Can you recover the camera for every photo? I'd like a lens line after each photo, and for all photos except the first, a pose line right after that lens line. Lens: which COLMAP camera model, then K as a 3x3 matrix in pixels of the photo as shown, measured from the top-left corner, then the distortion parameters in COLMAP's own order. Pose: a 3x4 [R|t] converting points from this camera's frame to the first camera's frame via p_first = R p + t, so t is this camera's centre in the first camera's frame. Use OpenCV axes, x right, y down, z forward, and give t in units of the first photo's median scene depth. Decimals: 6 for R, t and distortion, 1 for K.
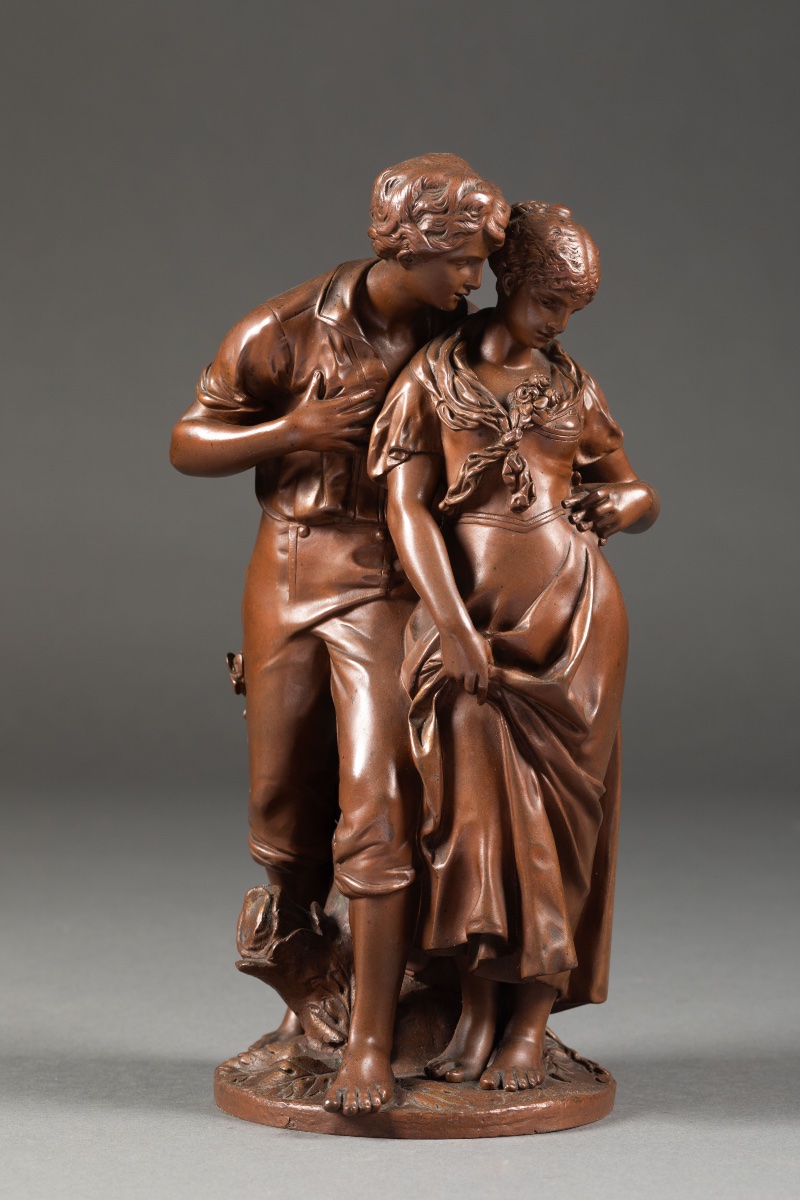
lens RADIAL K [[4365.2, 0, 347.5], [0, 4365.2, 599.0], [0, 0, 1]] dist [0.097944, 2.788171]
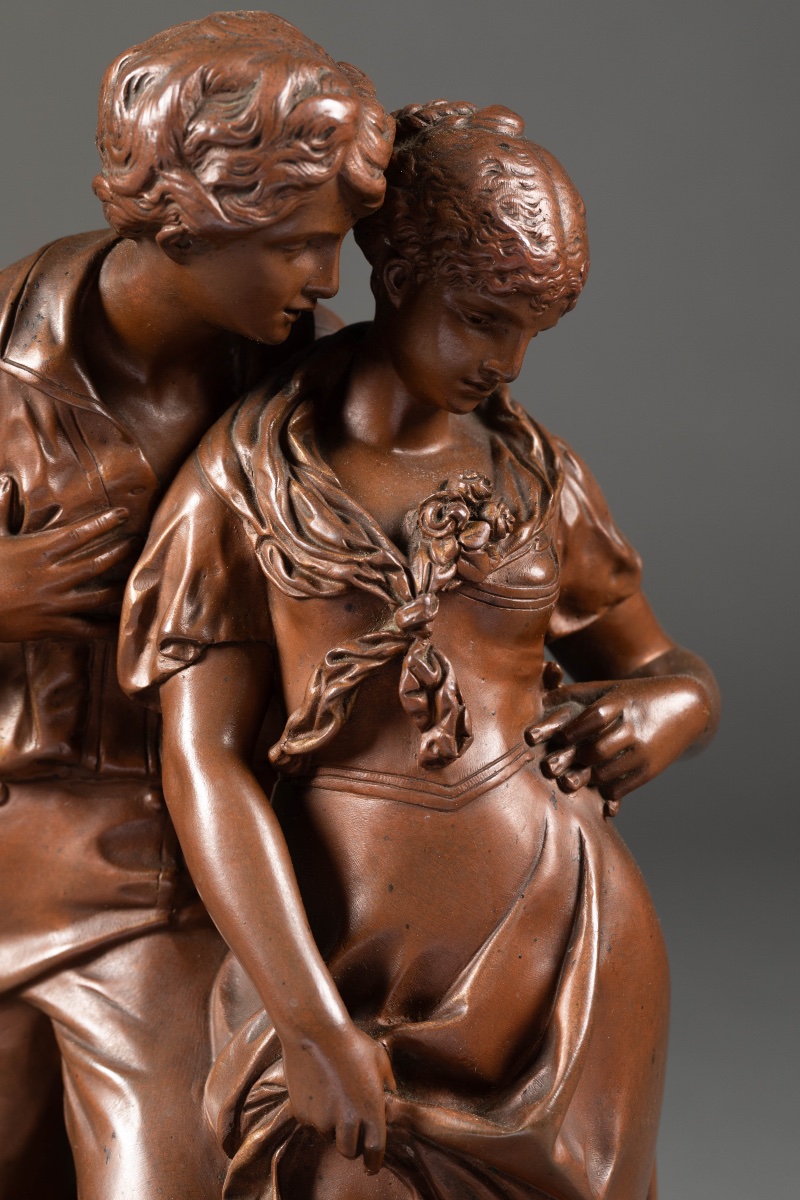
lens RADIAL K [[4177.7, 0, 400.0], [0, 4177.7, 600.0], [0, 0, 1]] dist [0.070060, 0.119823]
pose [[0.998658, -0.040077, 0.032806, 0.020885], [0.037507, 0.996437, 0.075541, -0.071918], [-0.035717, -0.074209, 0.996603, 0.544366]]
